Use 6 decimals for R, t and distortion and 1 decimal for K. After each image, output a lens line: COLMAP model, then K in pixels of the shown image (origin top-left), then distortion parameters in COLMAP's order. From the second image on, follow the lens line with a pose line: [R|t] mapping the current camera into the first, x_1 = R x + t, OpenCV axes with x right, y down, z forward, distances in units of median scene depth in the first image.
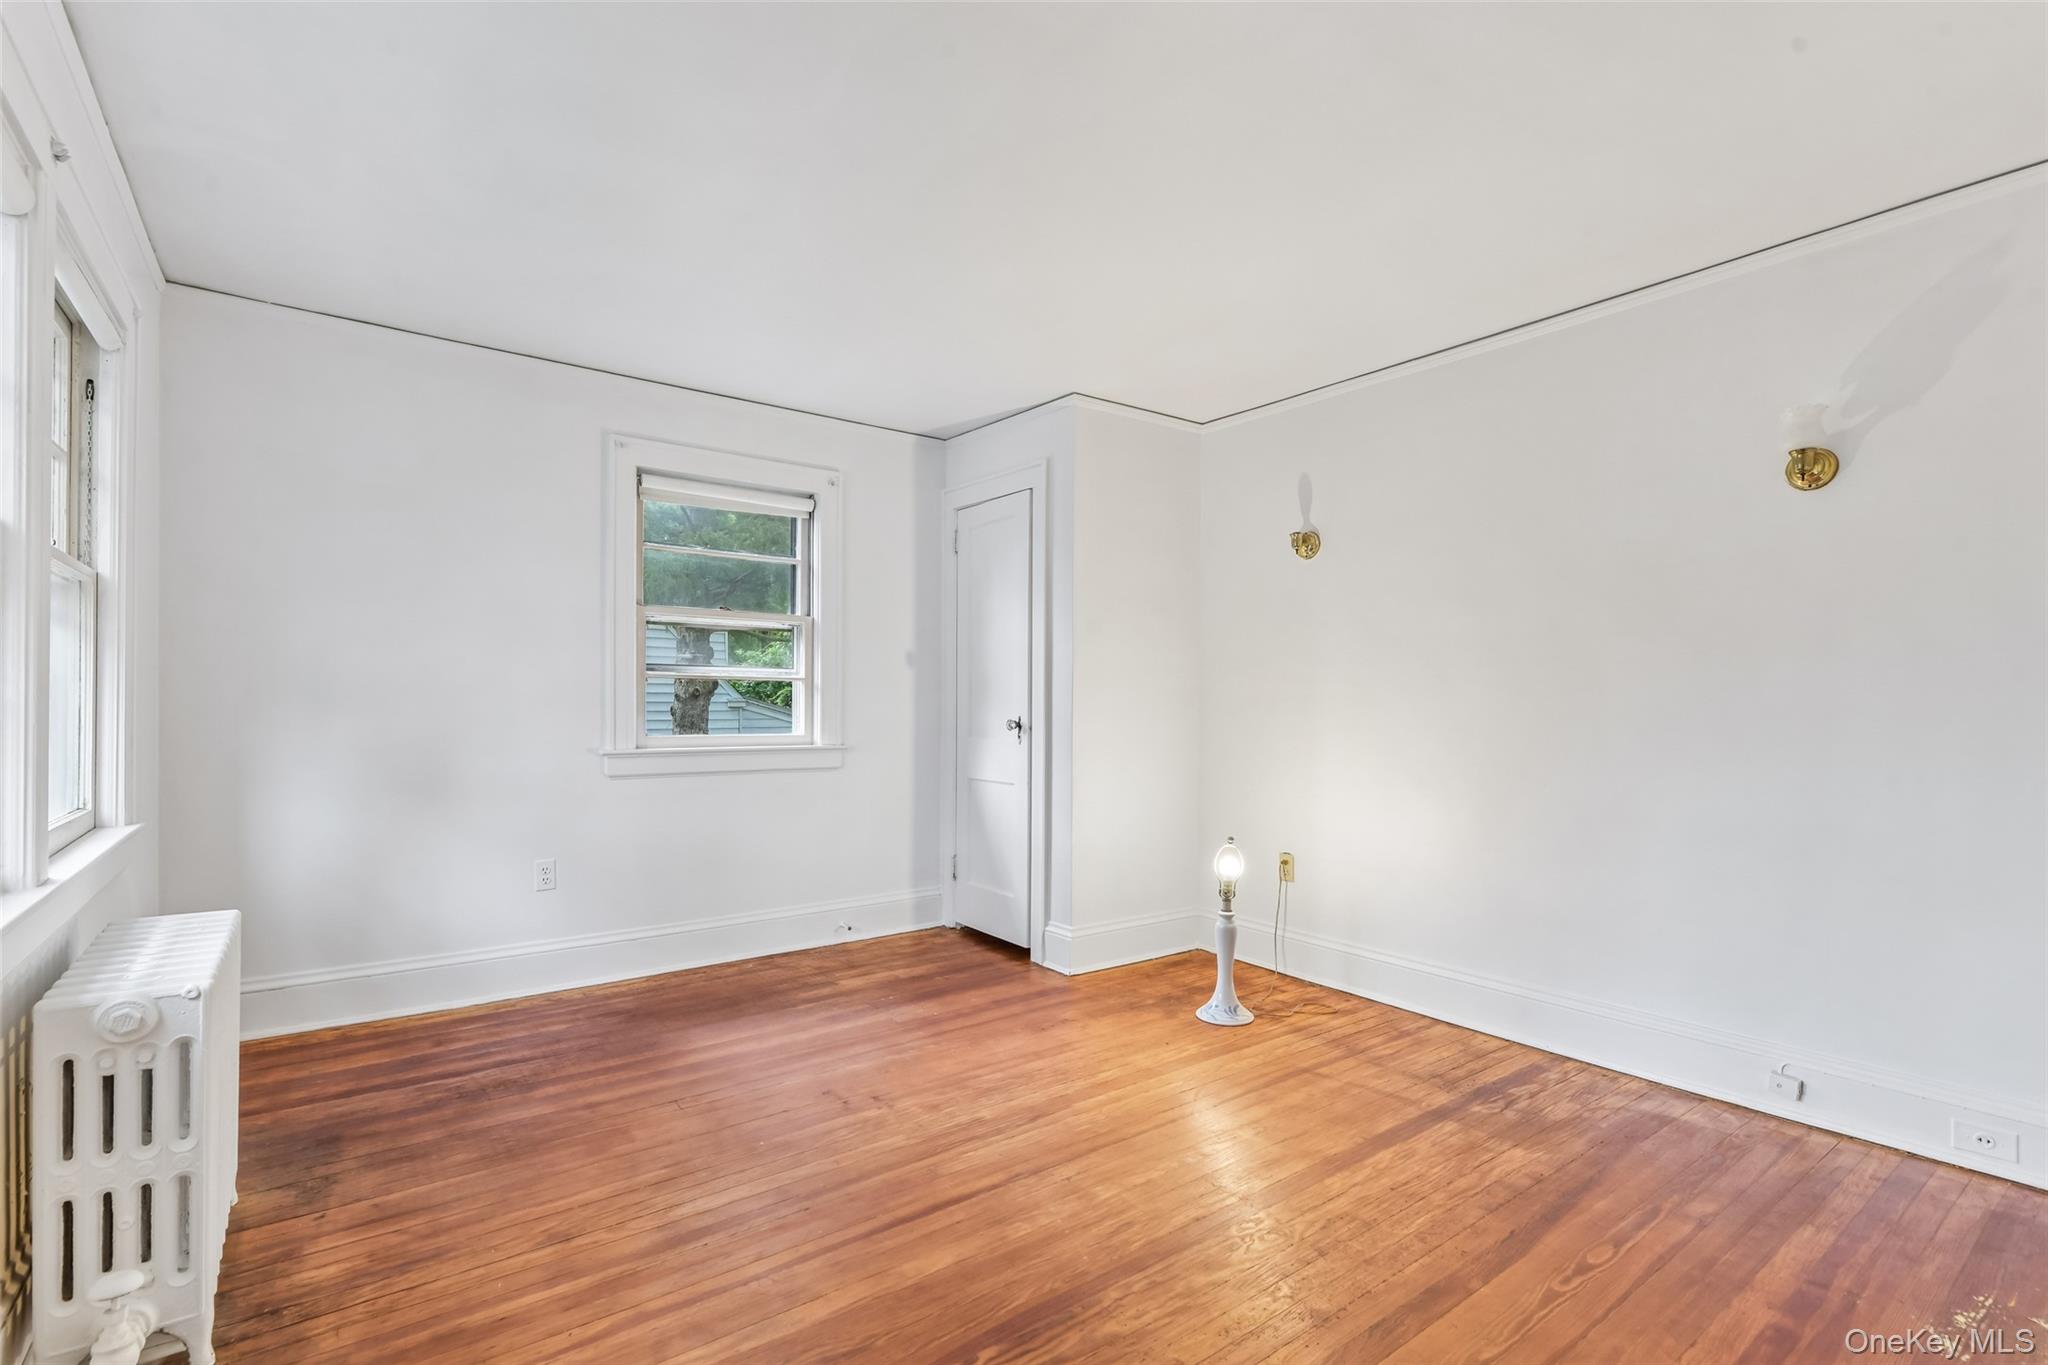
lens RADIAL K [[922.7, 0, 1060.6], [0, 922.7, 704.4], [0, 0, 1]] dist [0.003833, -0.000194]
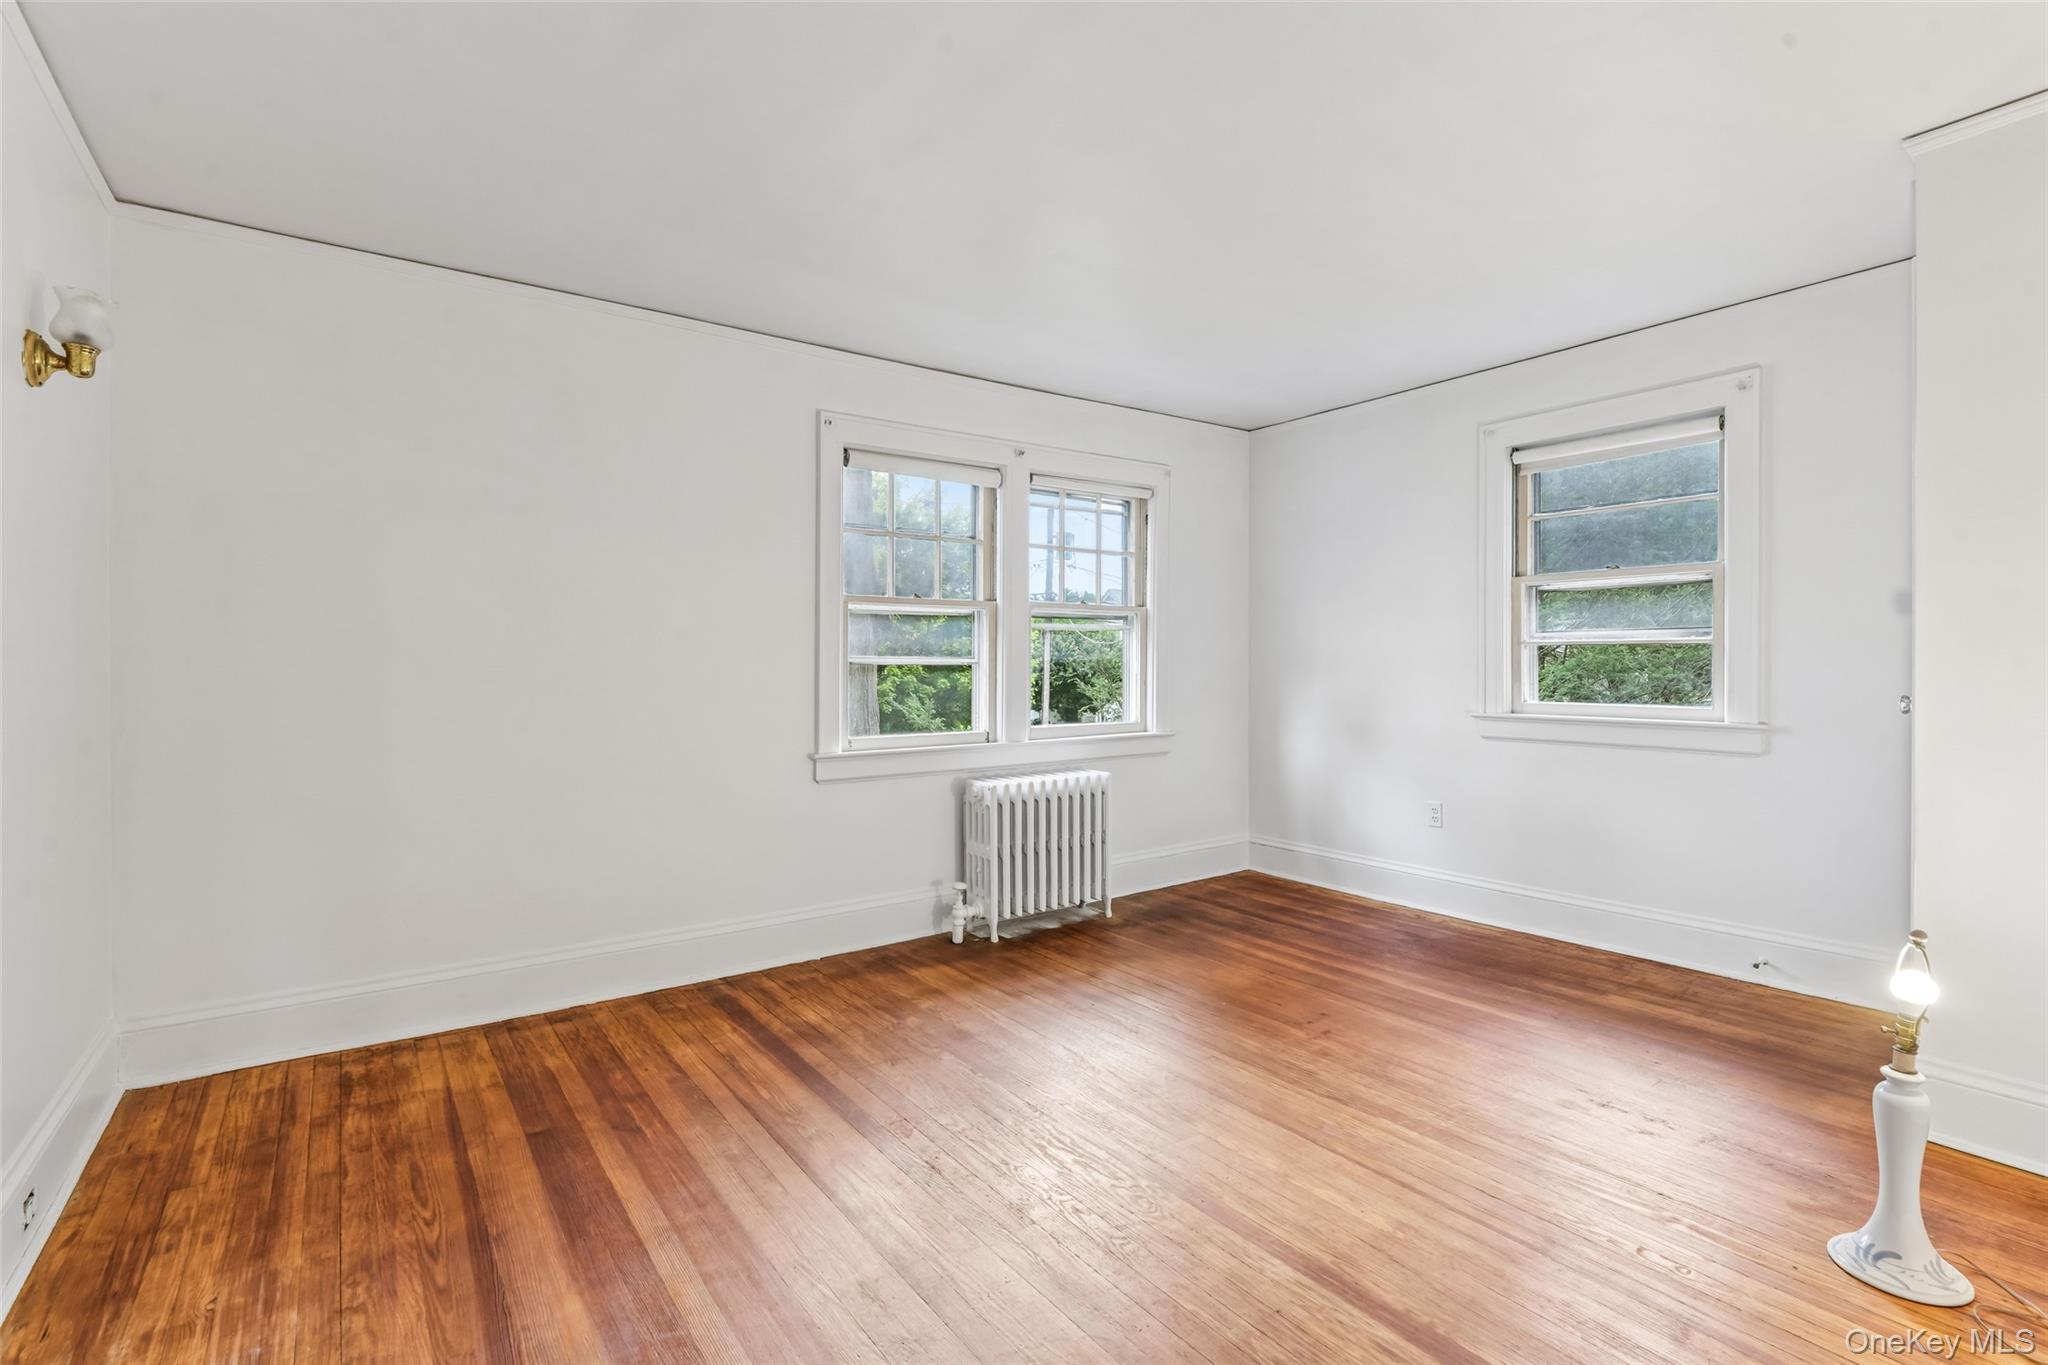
lens RADIAL K [[999.8, 0, 1025.1], [0, 999.8, 670.0], [0, 0, 1]] dist [0.005232, -0.000442]
pose [[-0.045526, -0.001569, -0.998962, 0.731215], [0.000873, 0.999998, -0.001610, -0.000344], [0.998963, -0.000946, -0.045525, 0.510016]]
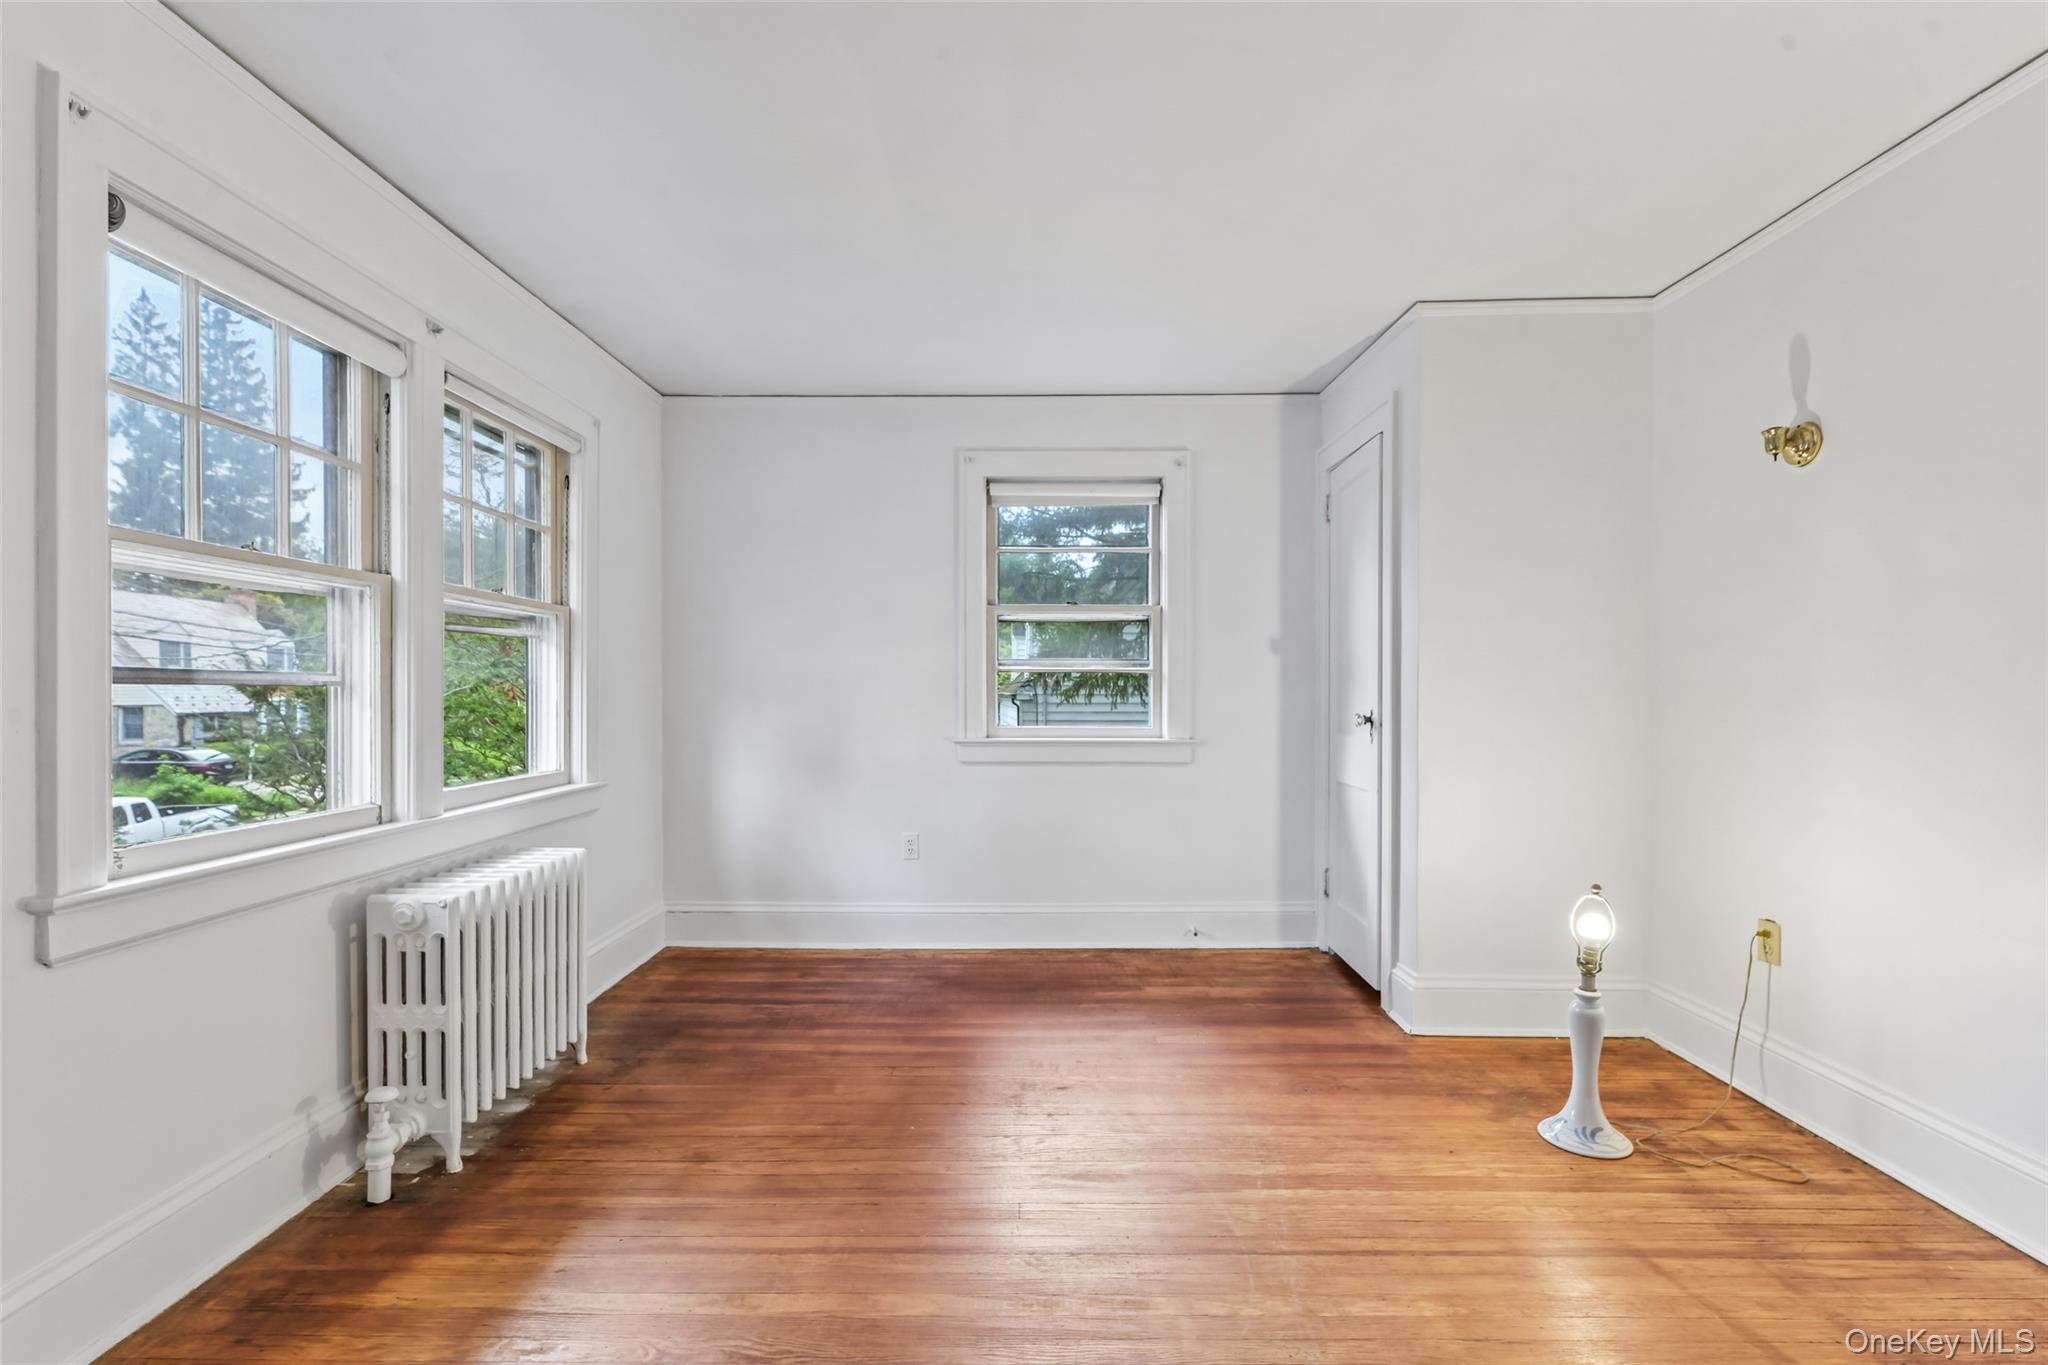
lens RADIAL K [[935.3, 0, 1051.4], [0, 935.3, 704.0], [0, 0, 1]] dist [0.010421, -0.007180]
pose [[0.791955, 0.001179, -0.610578, 0.278695], [0.003939, 0.999967, 0.007041, 0.000692], [0.610566, -0.007981, 0.791925, 0.181600]]
